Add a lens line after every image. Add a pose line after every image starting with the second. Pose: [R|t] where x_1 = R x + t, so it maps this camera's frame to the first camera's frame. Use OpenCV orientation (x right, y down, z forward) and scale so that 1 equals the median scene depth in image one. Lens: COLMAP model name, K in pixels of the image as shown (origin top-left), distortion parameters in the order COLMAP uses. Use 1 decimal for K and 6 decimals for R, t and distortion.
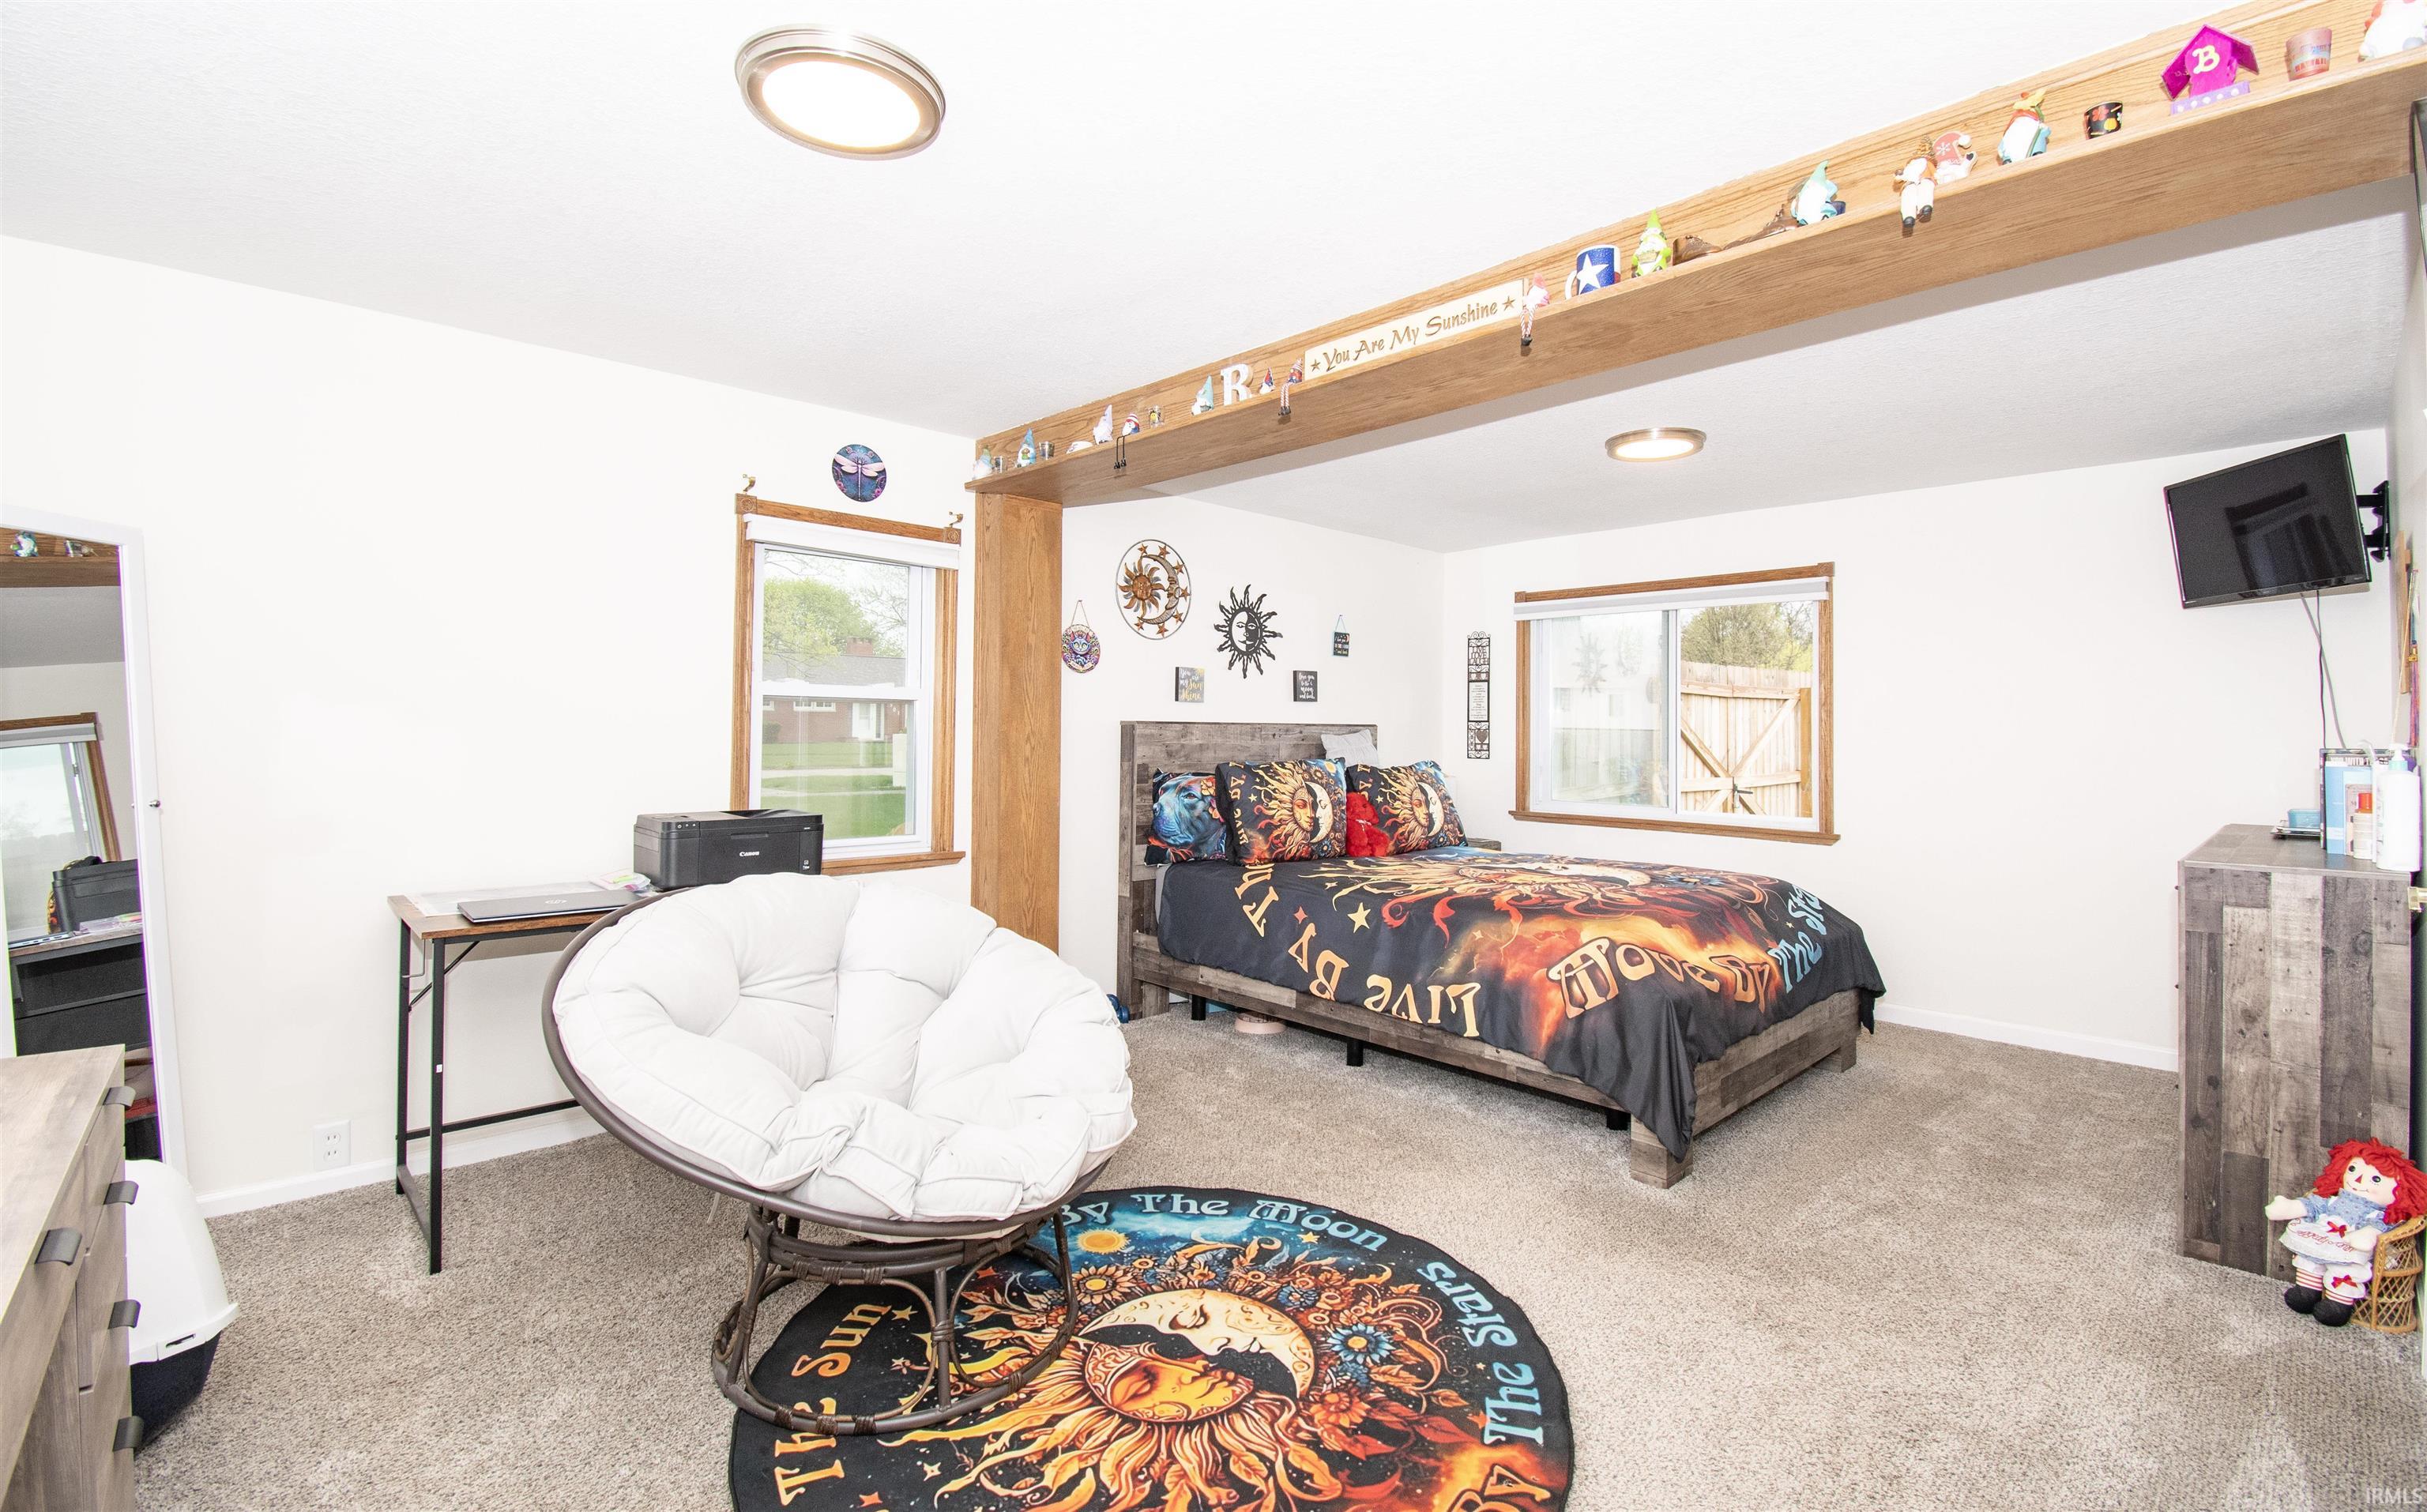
lens RADIAL K [[1088.7, 0, 1208.0], [0, 1088.7, 705.3], [0, 0, 1]] dist [0.019736, -0.026904]
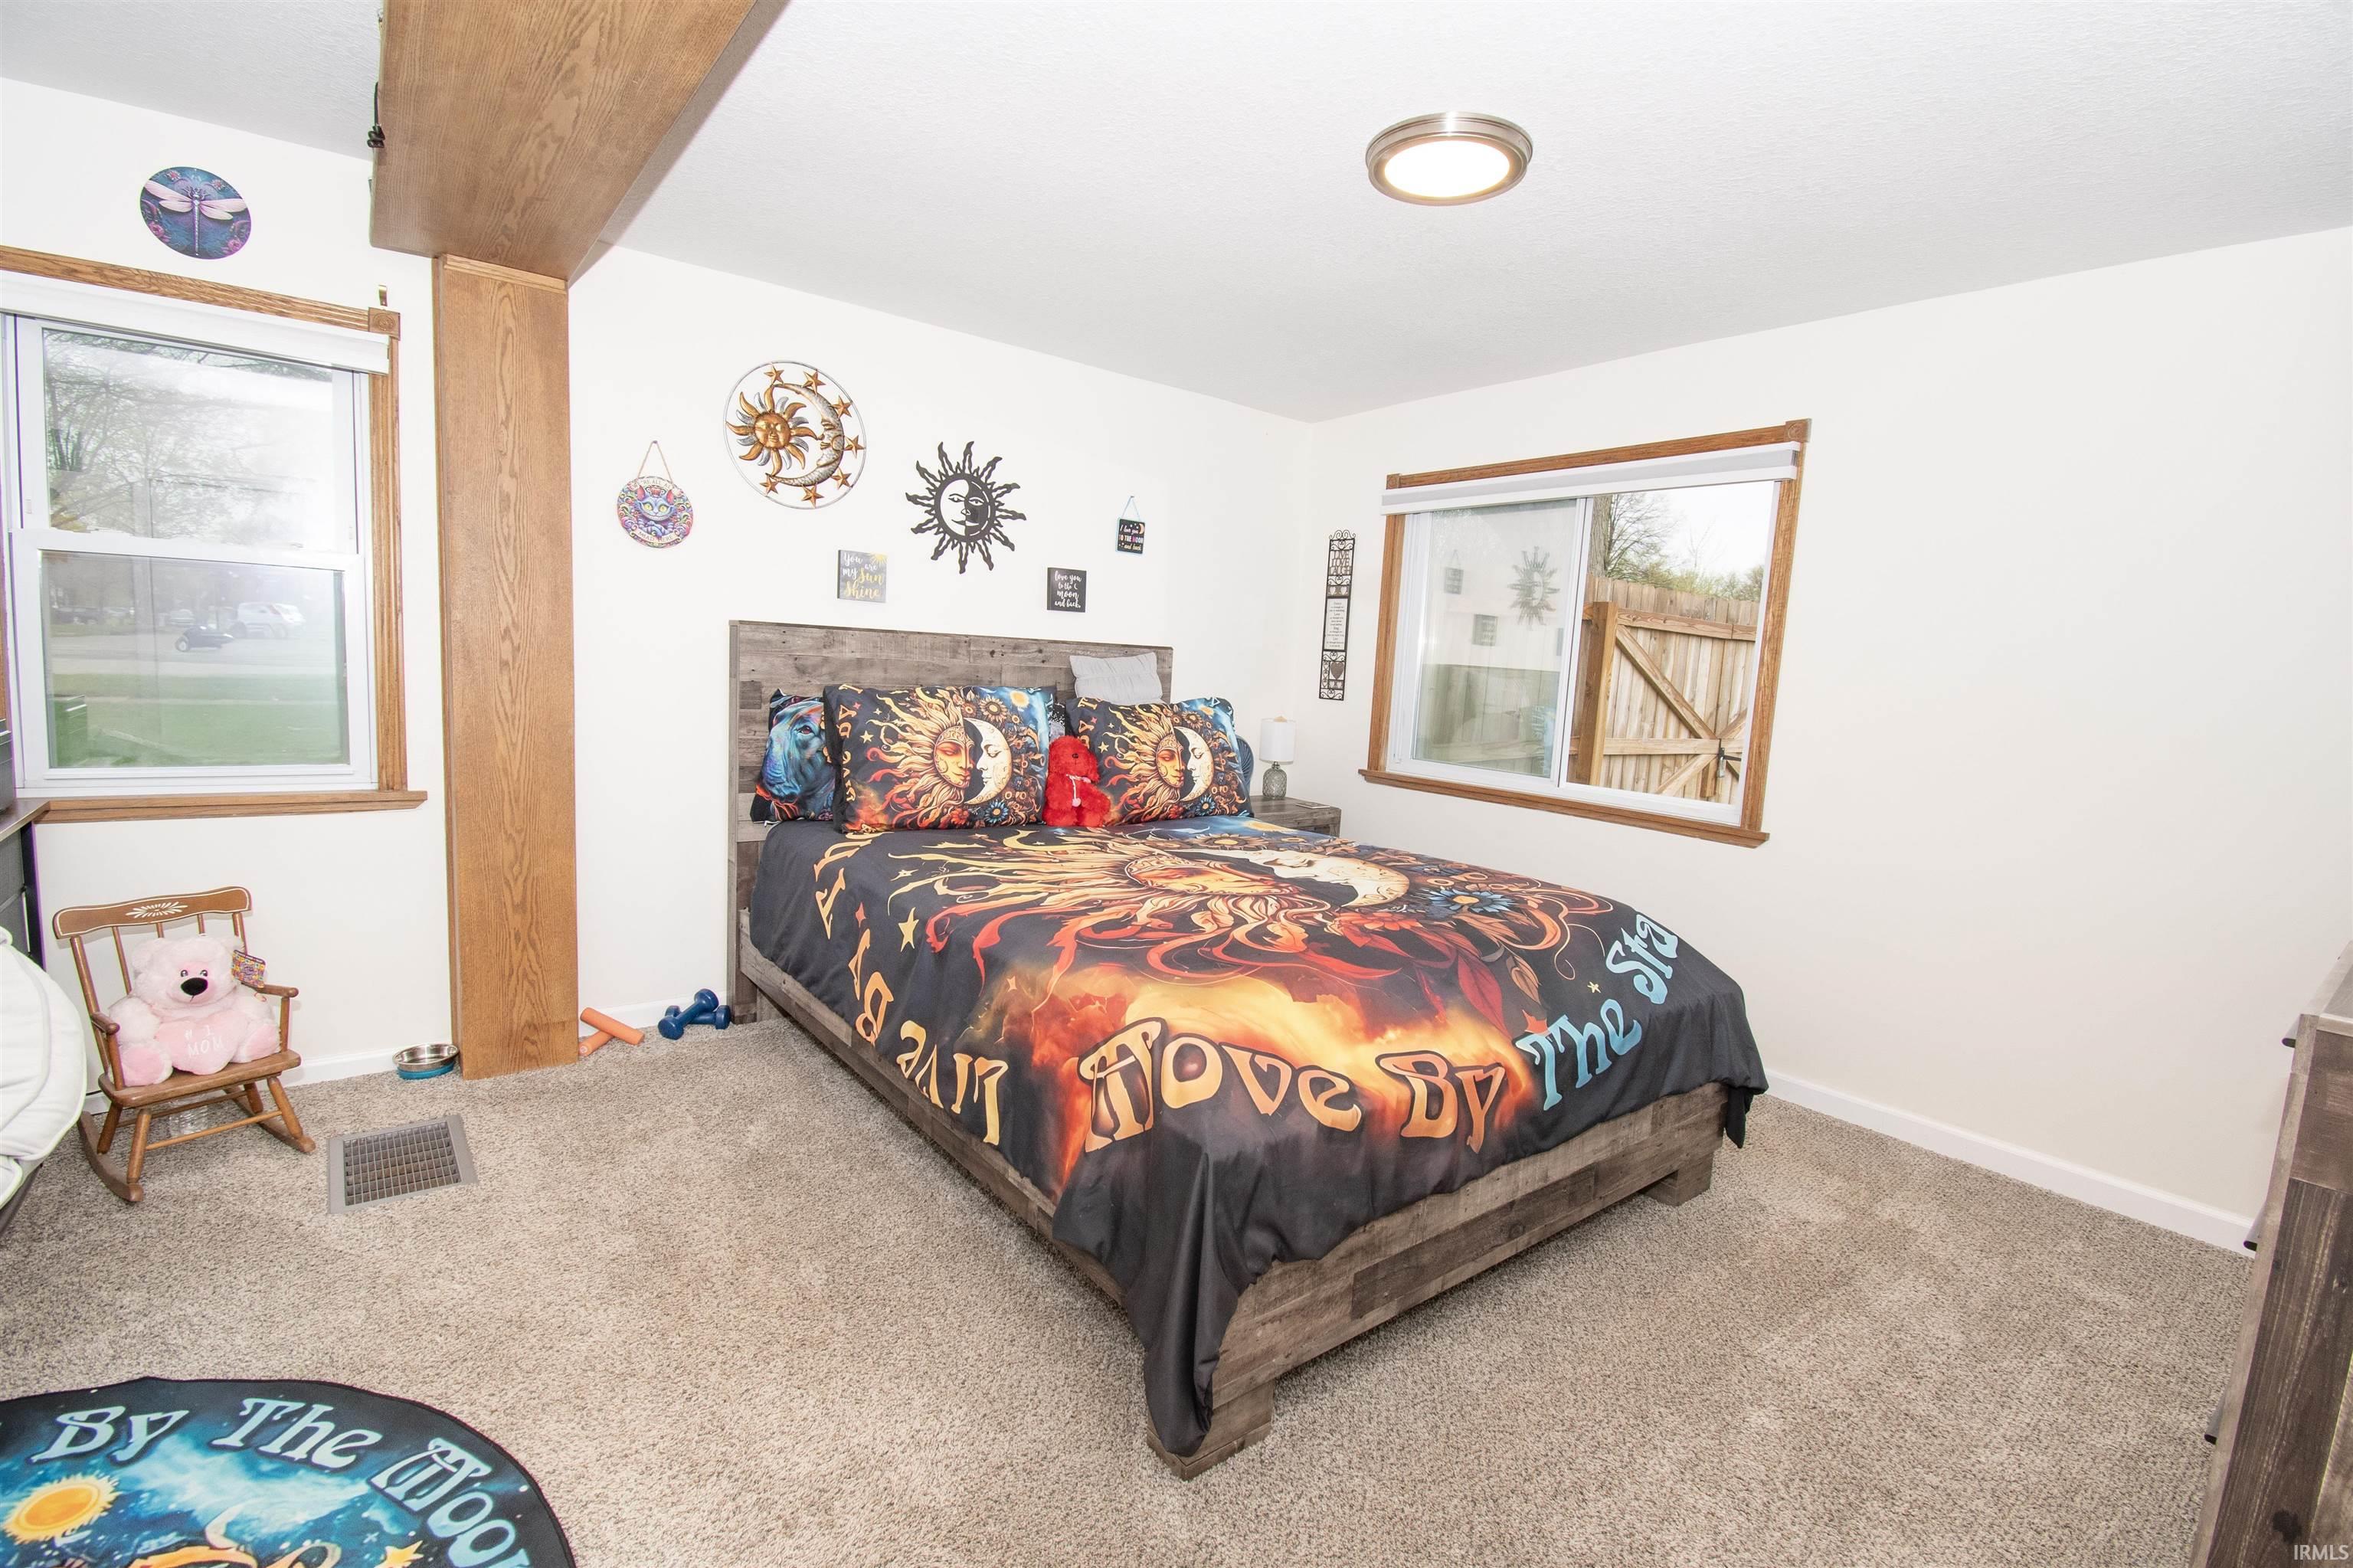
lens RADIAL K [[1057.8, 0, 1176.5], [0, 1057.8, 784.0], [0, 0, 1]] dist [0.016685, -0.023562]
pose [[0.994016, 0.055024, -0.094362, 0.303465], [-0.041684, 0.989565, 0.137929, 0.013521], [0.100966, -0.133170, 0.985937, 0.351455]]
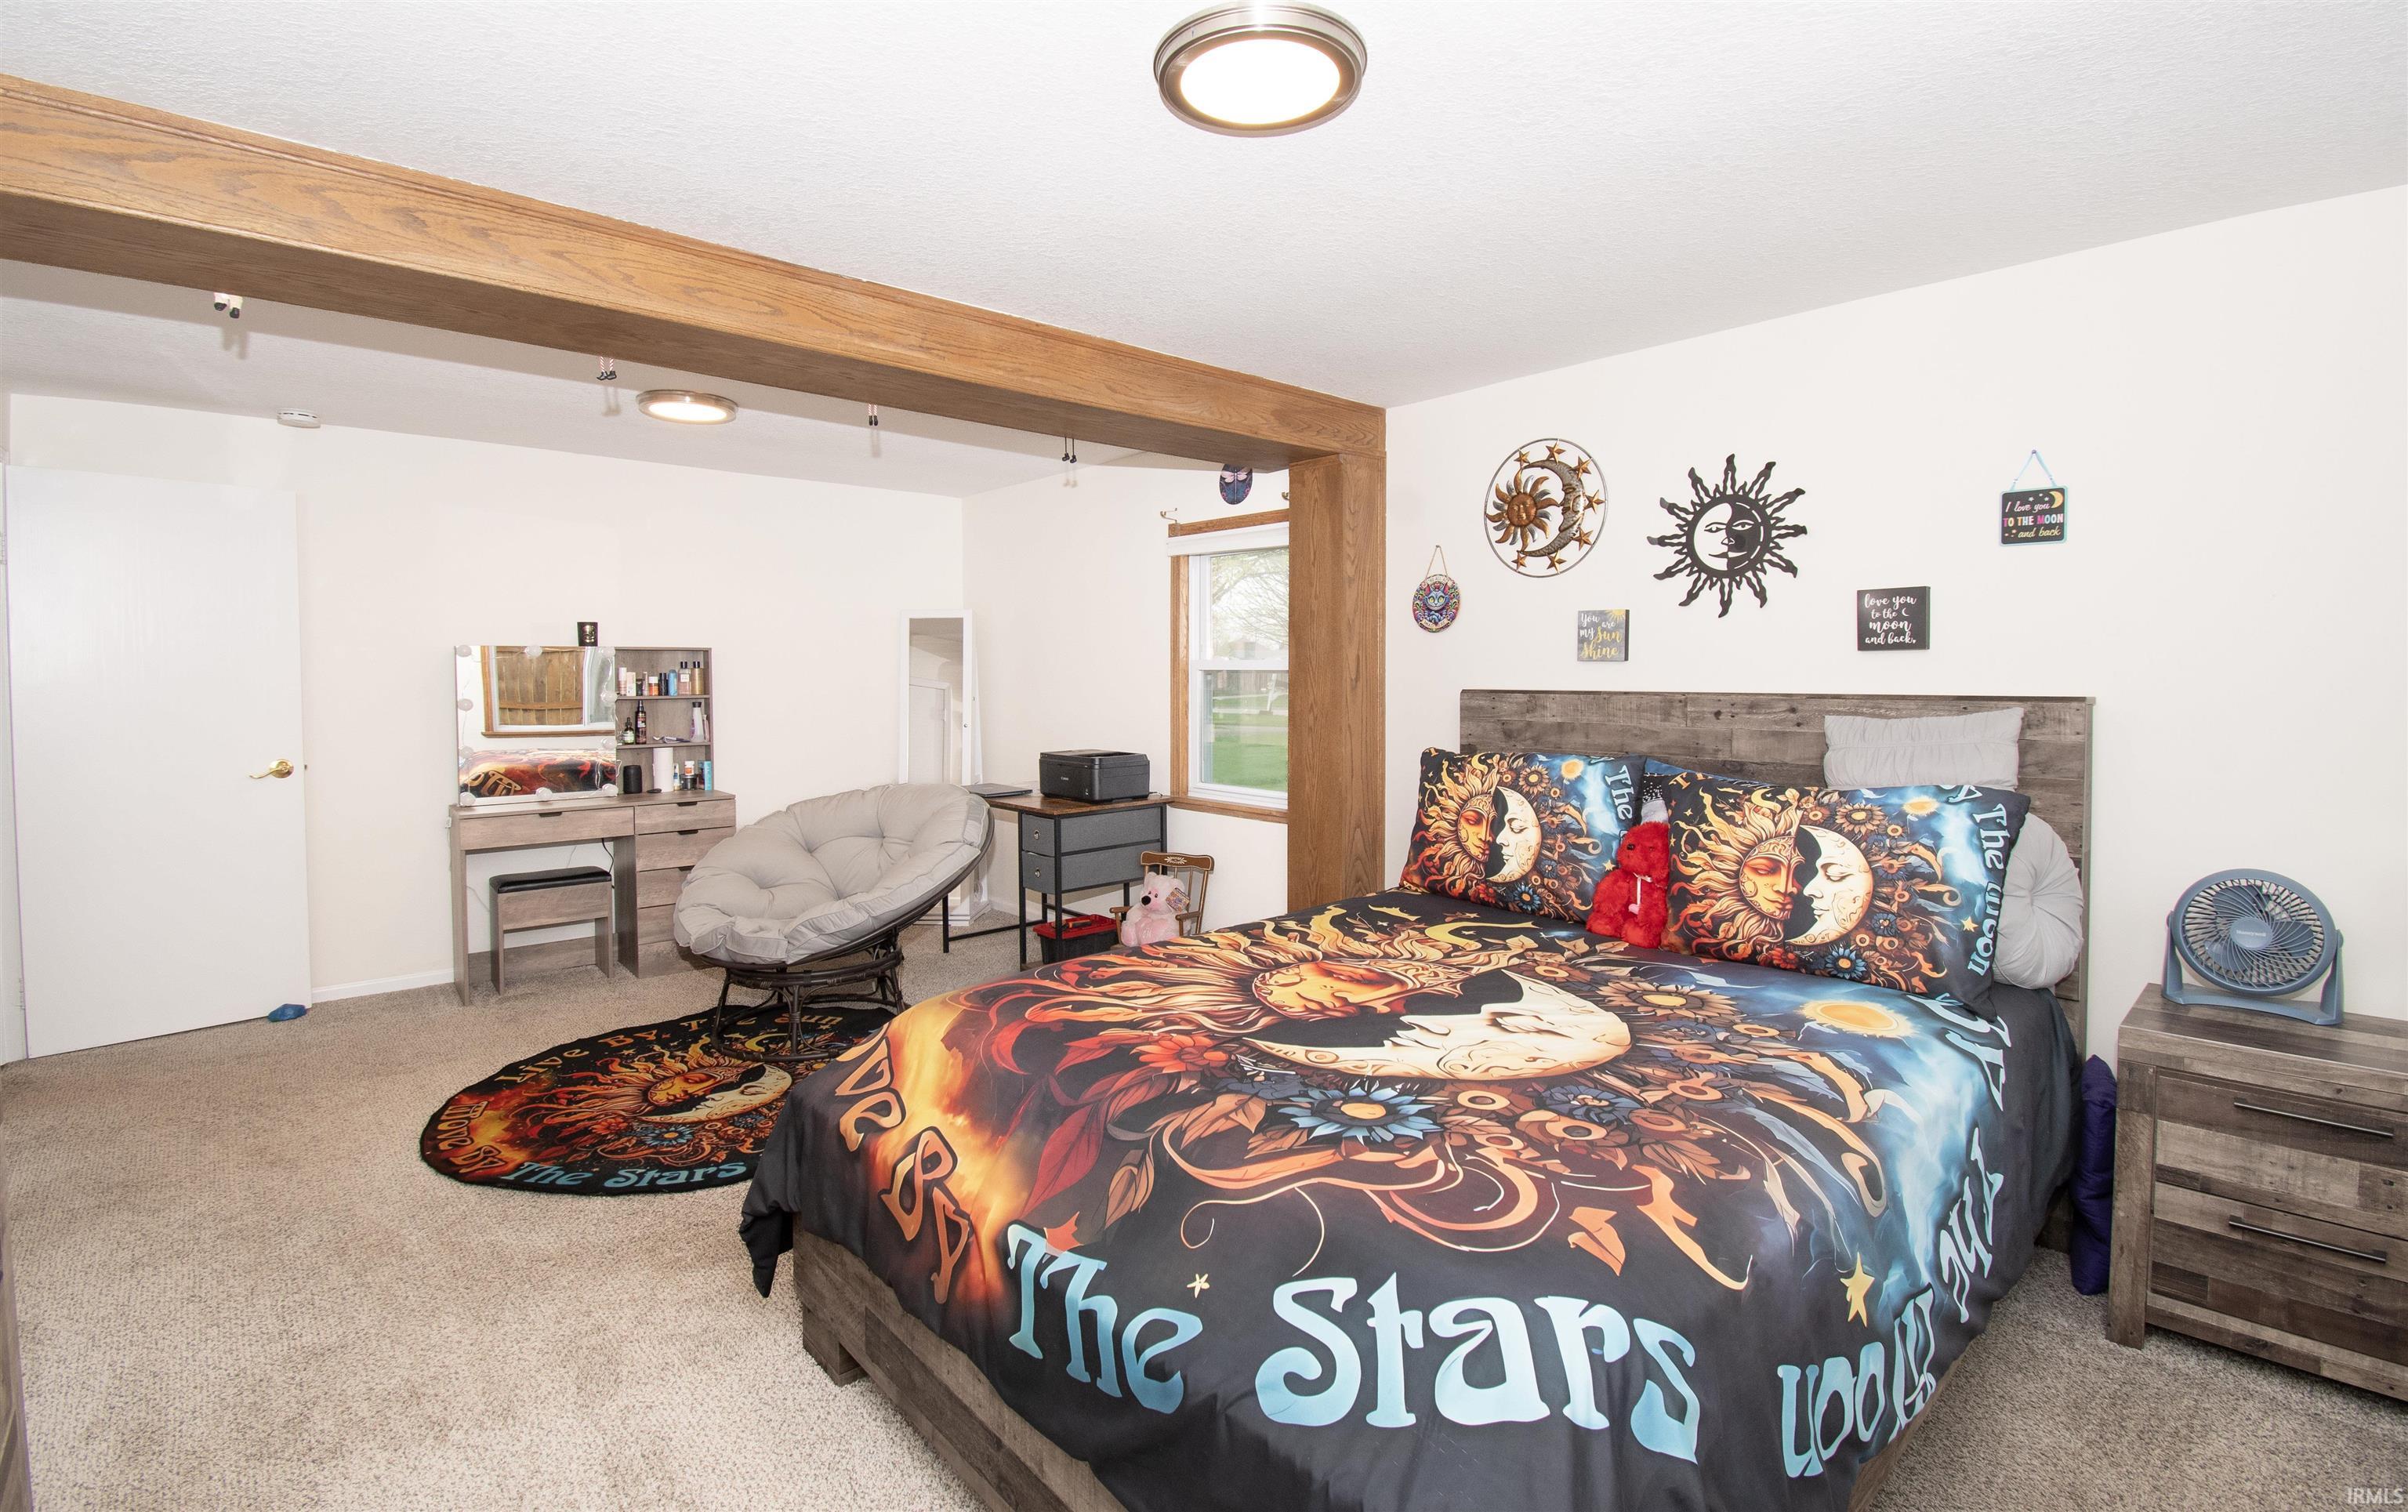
lens RADIAL K [[1086.2, 0, 1197.7], [0, 1086.2, 705.4], [0, 0, 1]] dist [0.002283, -0.000054]
pose [[-0.036611, 0.020611, -0.999117, 0.764223], [0.023422, 0.999530, 0.019761, 0.006243], [0.999055, -0.022678, -0.037076, 0.883494]]
